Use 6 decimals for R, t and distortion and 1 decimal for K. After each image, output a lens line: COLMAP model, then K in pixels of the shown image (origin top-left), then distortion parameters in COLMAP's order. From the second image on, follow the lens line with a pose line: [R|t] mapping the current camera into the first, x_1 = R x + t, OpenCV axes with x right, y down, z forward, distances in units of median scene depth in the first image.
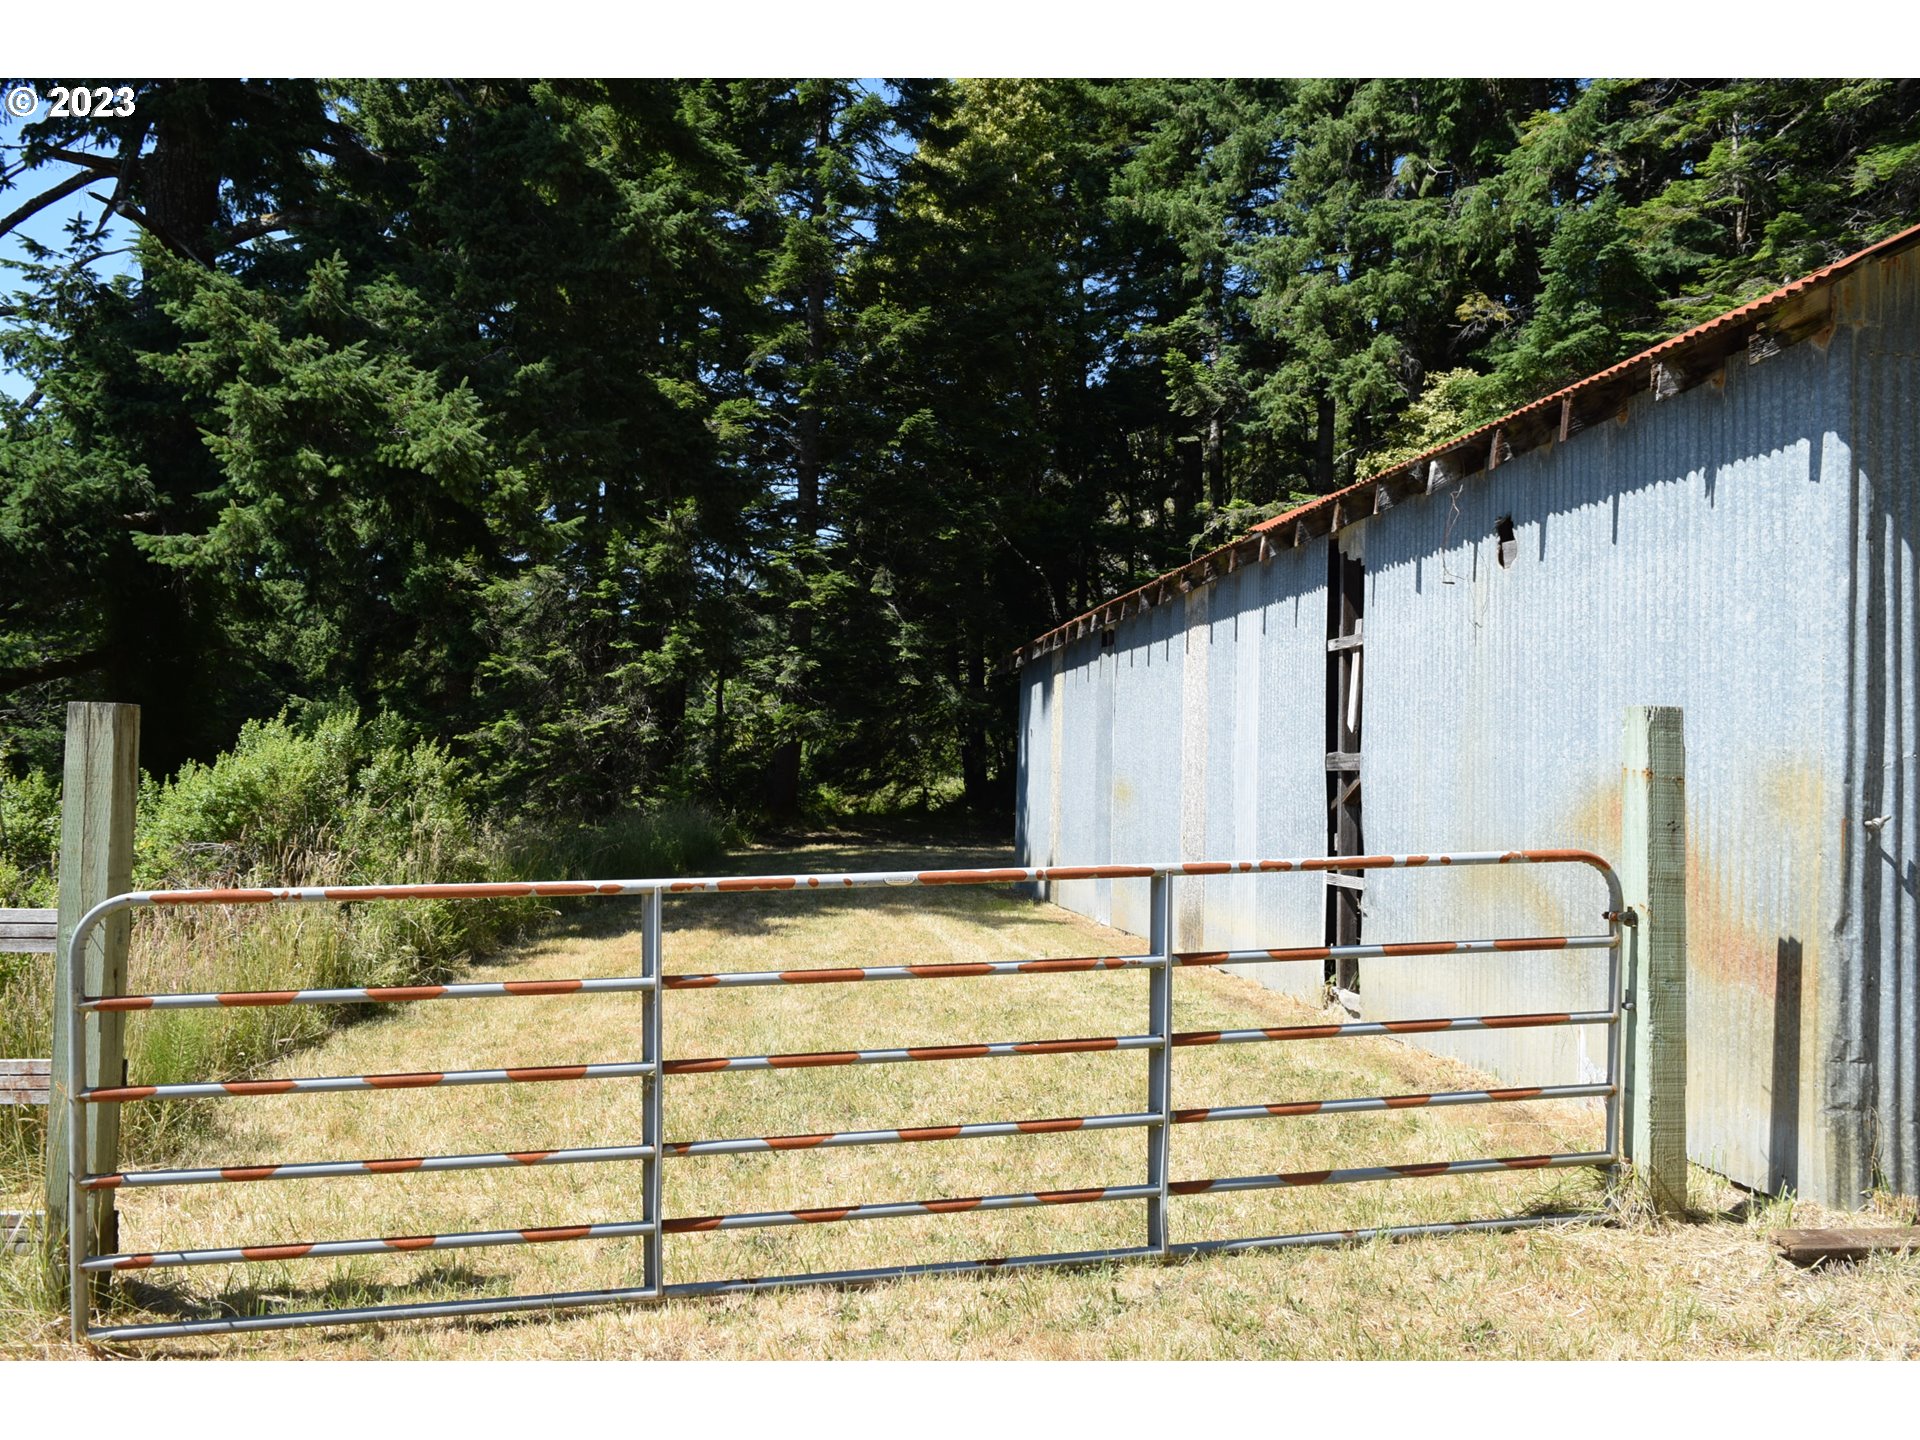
lens RADIAL K [[1468.0, 0, 960.0], [0, 1468.0, 720.0], [0, 0, 1]] dist [-0.028065, 0.013035]
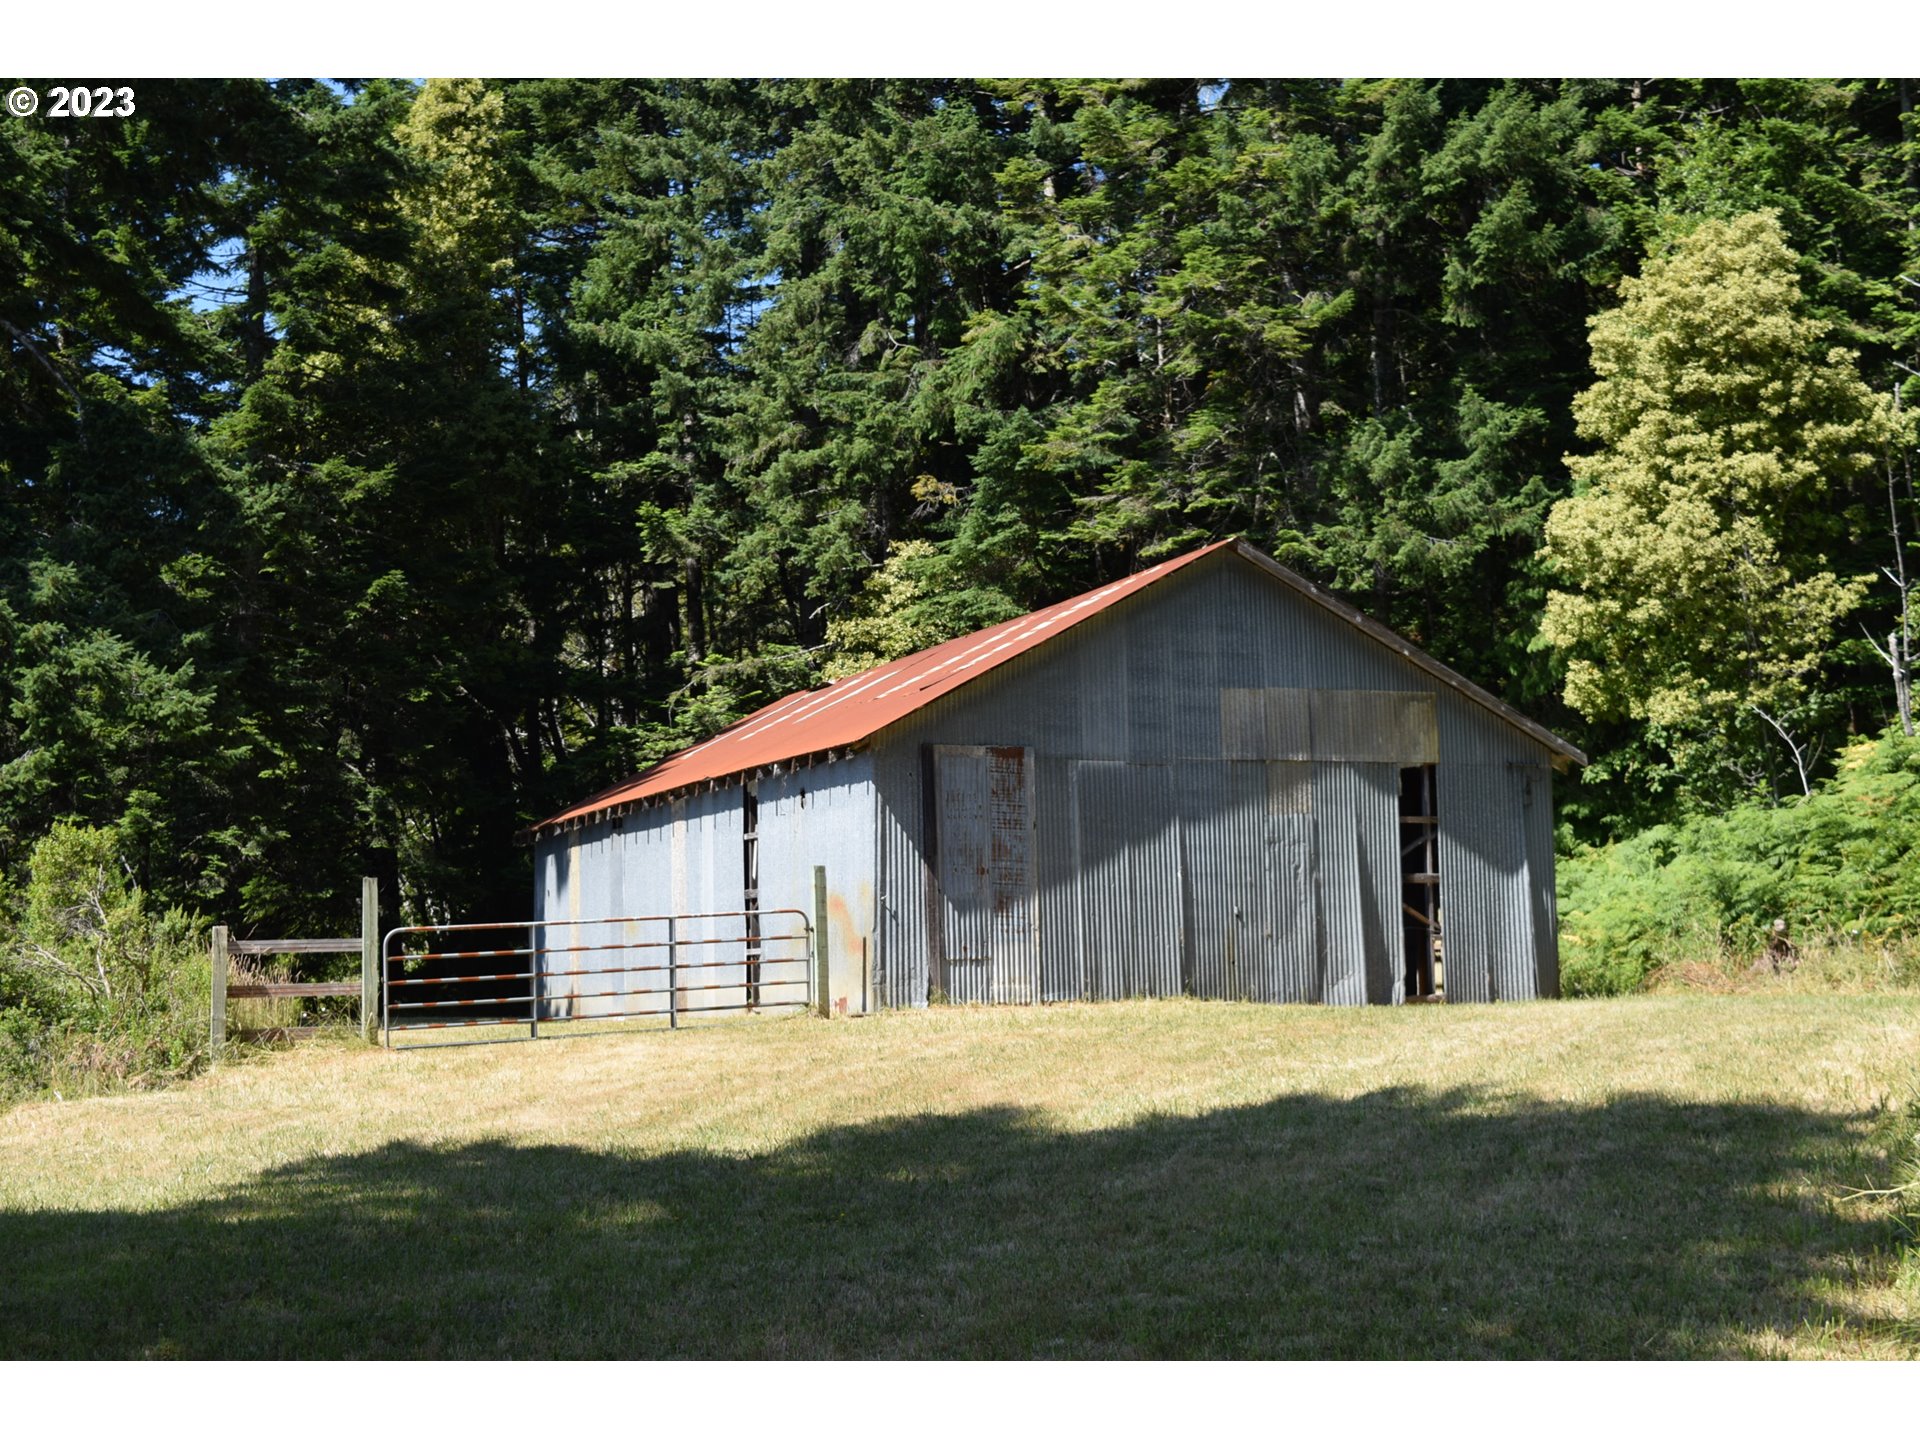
lens RADIAL K [[2451.8, 0, 960.0], [0, 2451.8, 720.0], [0, 0, 1]] dist [-0.048466, 0.094044]
pose [[0.962102, -0.013923, 0.272333, -0.117189], [0.032658, 0.997391, -0.064380, 0.004834], [-0.270726, 0.070834, 0.960047, -0.720196]]
